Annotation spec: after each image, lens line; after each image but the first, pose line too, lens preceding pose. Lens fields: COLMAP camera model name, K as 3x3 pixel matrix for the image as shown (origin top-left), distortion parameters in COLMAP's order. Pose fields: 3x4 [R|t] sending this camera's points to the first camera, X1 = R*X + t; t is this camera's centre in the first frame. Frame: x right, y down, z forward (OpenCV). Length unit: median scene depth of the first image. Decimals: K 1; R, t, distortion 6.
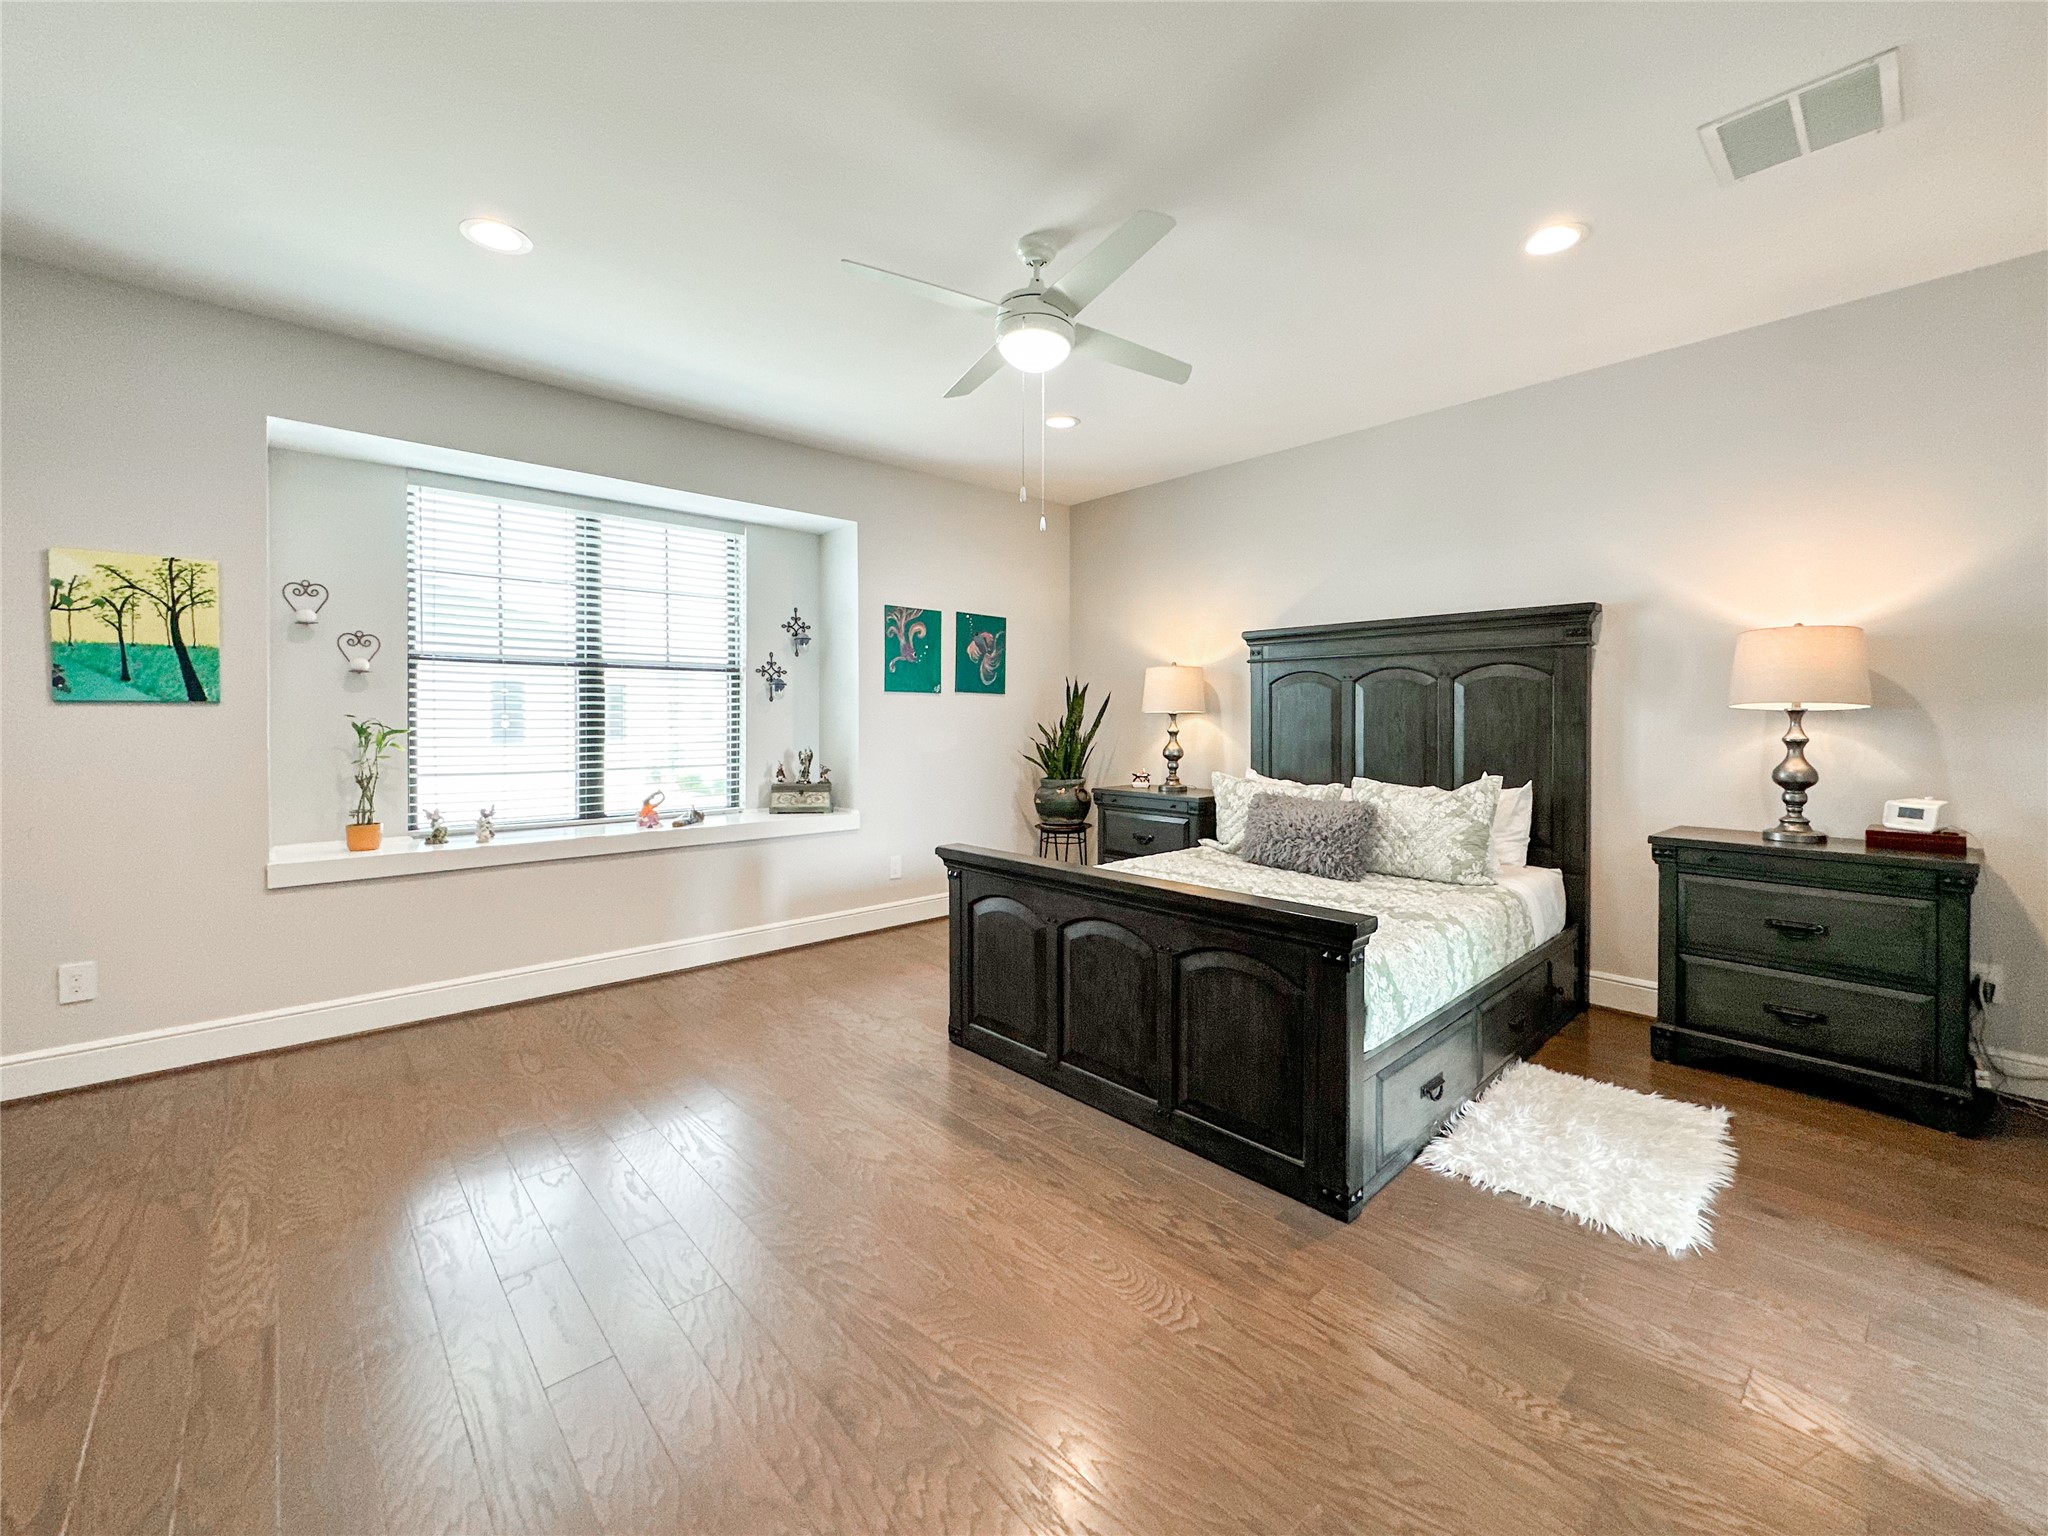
lens RADIAL K [[840.5, 0, 1022.9], [0, 840.5, 725.9], [0, 0, 1]] dist [-0.002287, -0.000073]
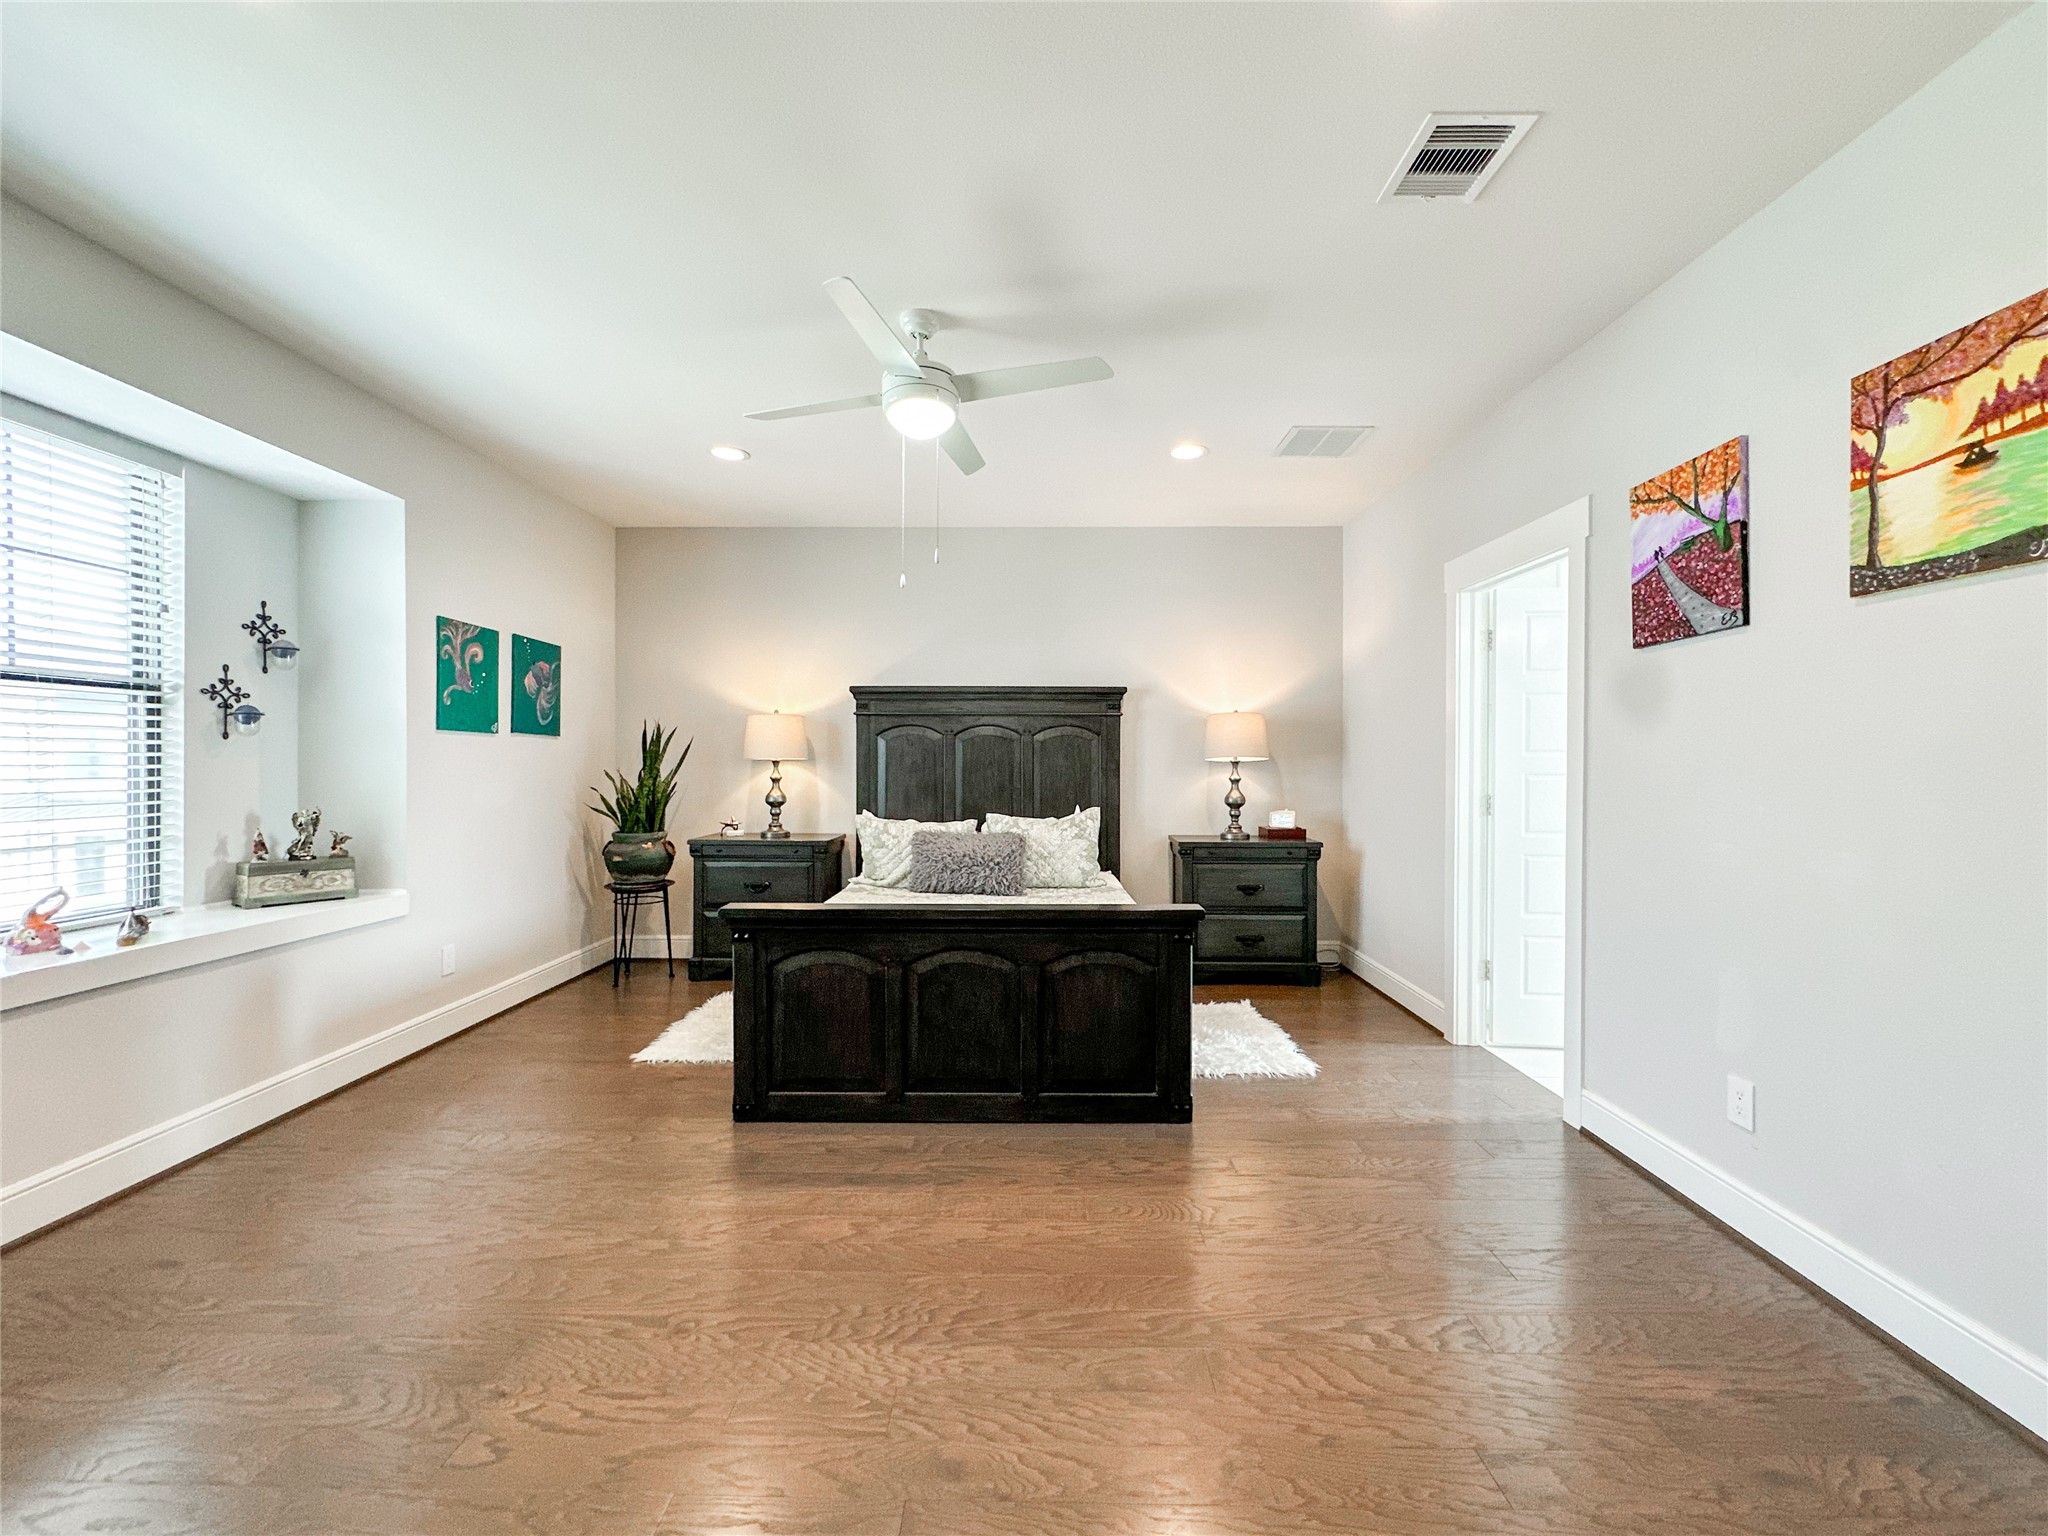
lens RADIAL K [[816.5, 0, 1024.0], [0, 816.5, 768.0], [0, 0, 1]] dist [-0.001503, 0.000051]
pose [[0.682474, -0.001663, 0.730908, -0.357306], [0.004829, 0.999986, -0.002233, -0.002316], [-0.730894, 0.005053, 0.682472, 0.115227]]
